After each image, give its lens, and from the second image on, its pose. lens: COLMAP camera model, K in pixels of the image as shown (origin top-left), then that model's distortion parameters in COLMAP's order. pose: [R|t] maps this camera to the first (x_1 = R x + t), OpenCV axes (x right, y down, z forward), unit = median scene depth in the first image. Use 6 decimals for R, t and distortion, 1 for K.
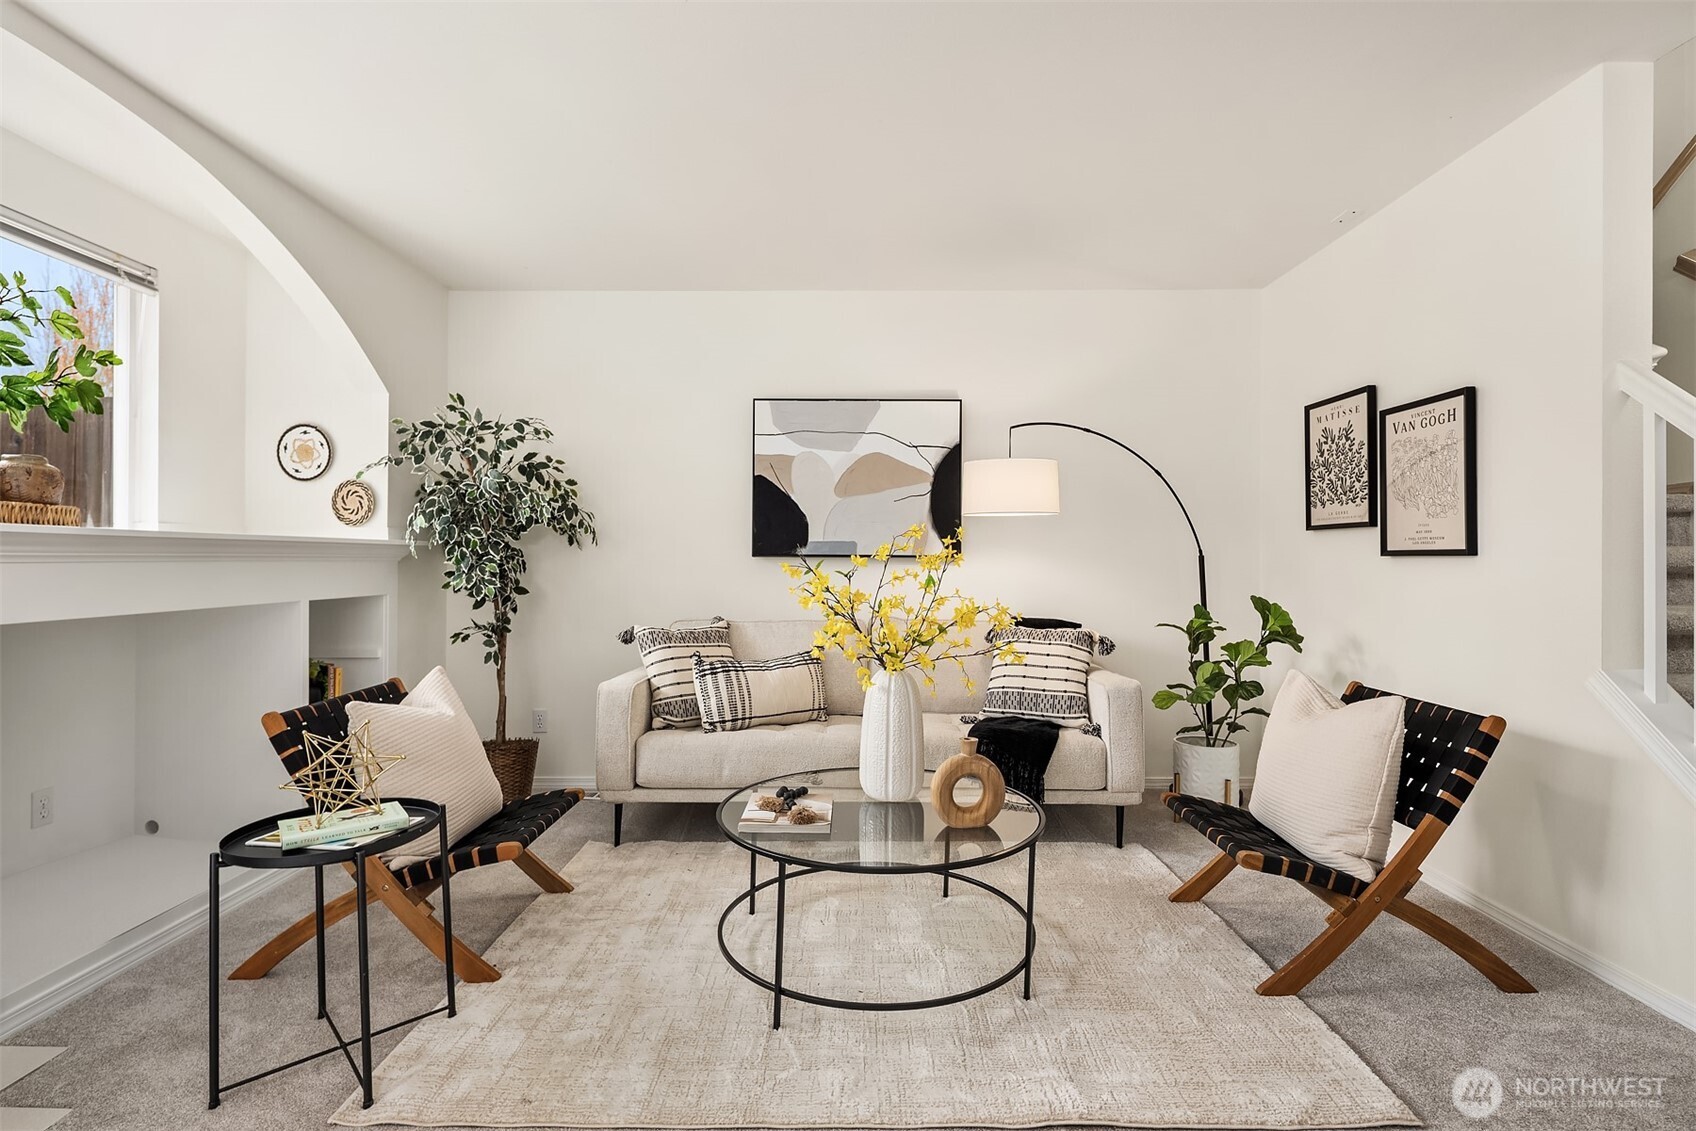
lens RADIAL K [[832.4, 0, 857.2], [0, 832.4, 558.0], [0, 0, 1]] dist [0.003940, -0.005584]
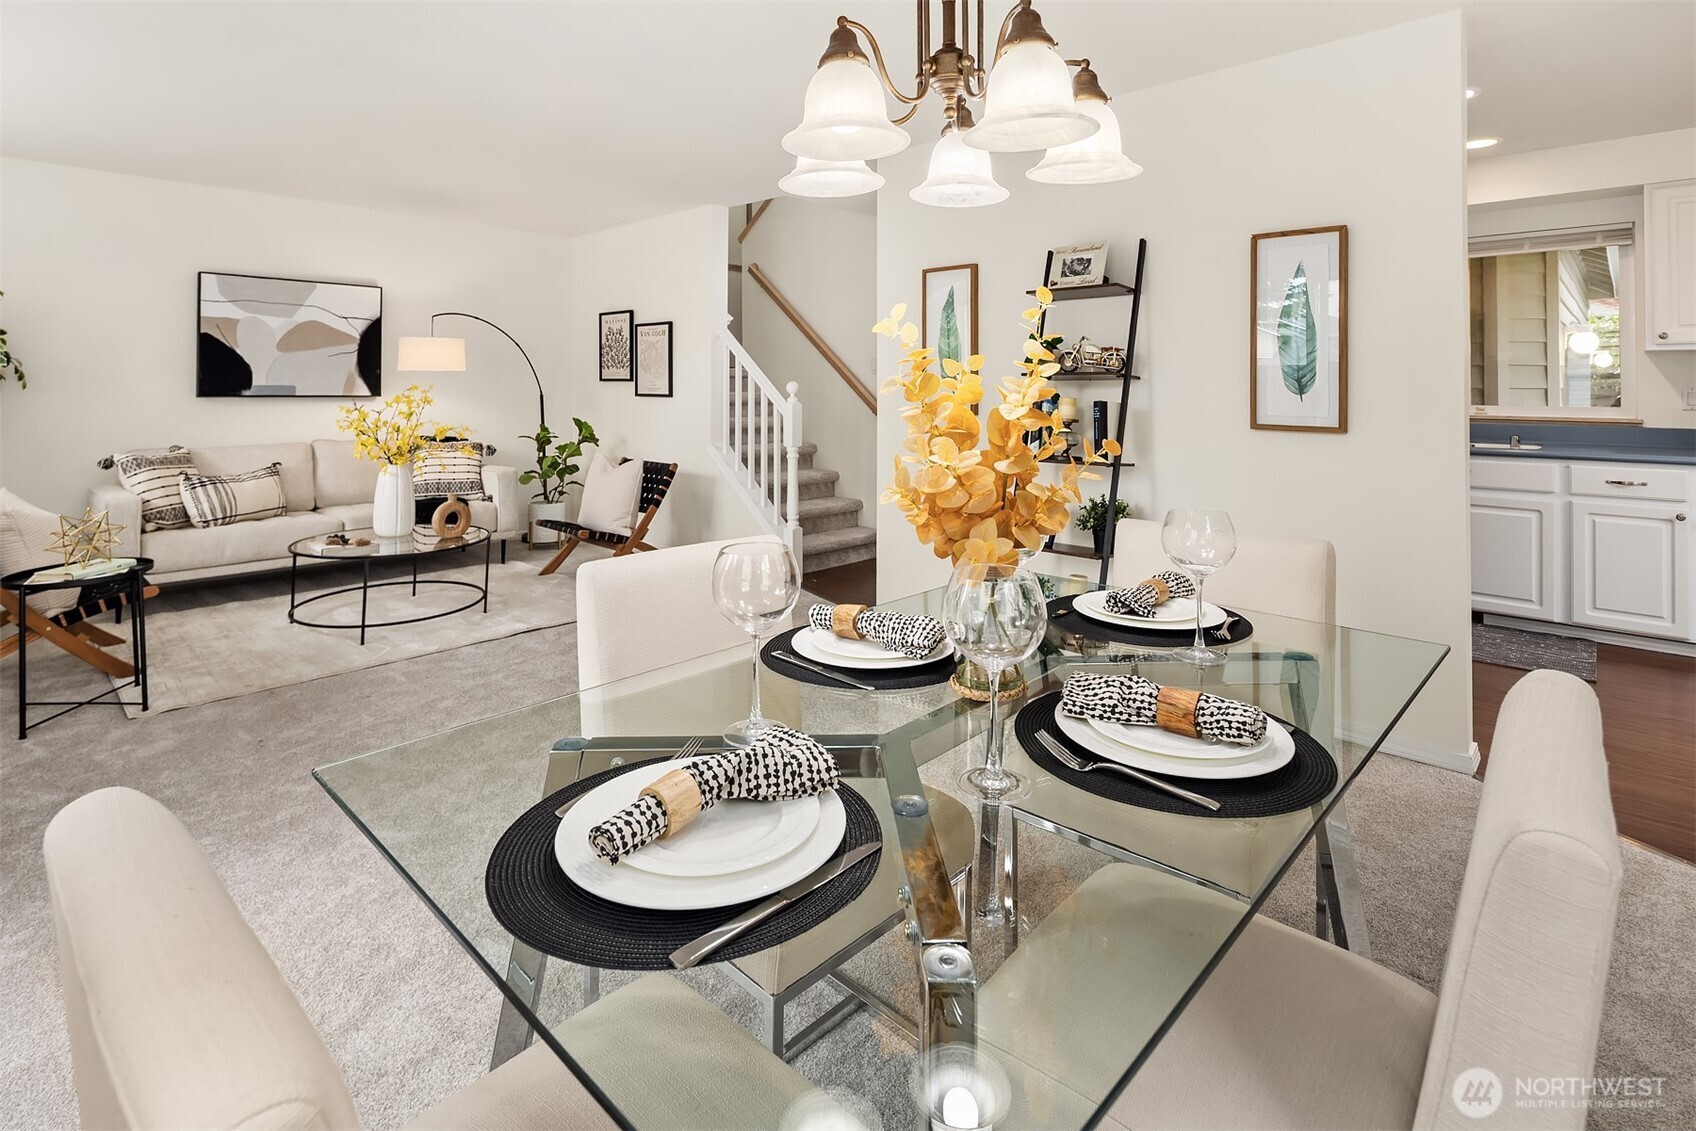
lens RADIAL K [[832.4, 0, 847.1], [0, 832.4, 379.0], [0, 0, 1]] dist [0.003940, -0.005584]
pose [[0.691207, 0.007743, 0.722615, -0.428882], [-0.005105, 0.999970, -0.005832, -0.032081], [-0.722639, 0.000343, 0.691226, -0.692329]]
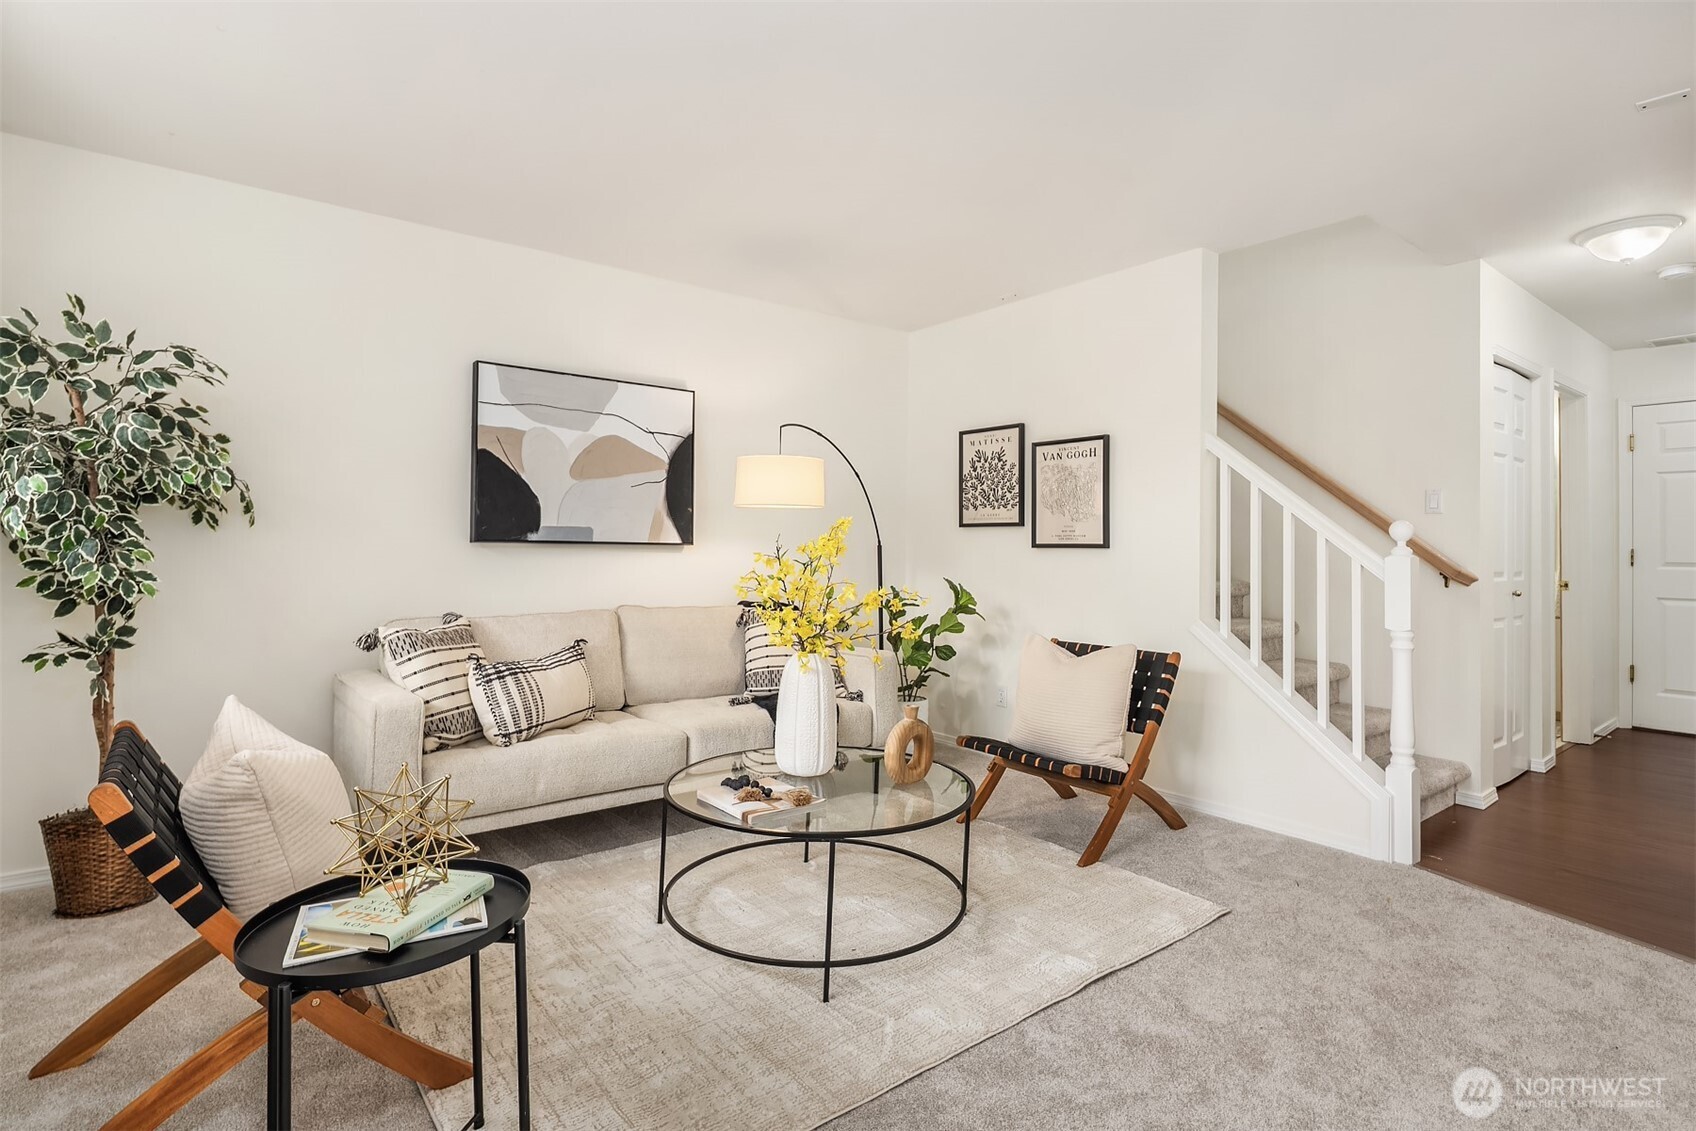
lens RADIAL K [[832.4, 0, 842.4], [0, 832.4, 532.9], [0, 0, 1]] dist [0.003940, -0.005584]
pose [[0.786396, 0.018014, 0.617460, -0.431241], [-0.009948, 0.999814, -0.016499, -0.001003], [-0.617643, 0.006832, 0.786429, 0.099191]]
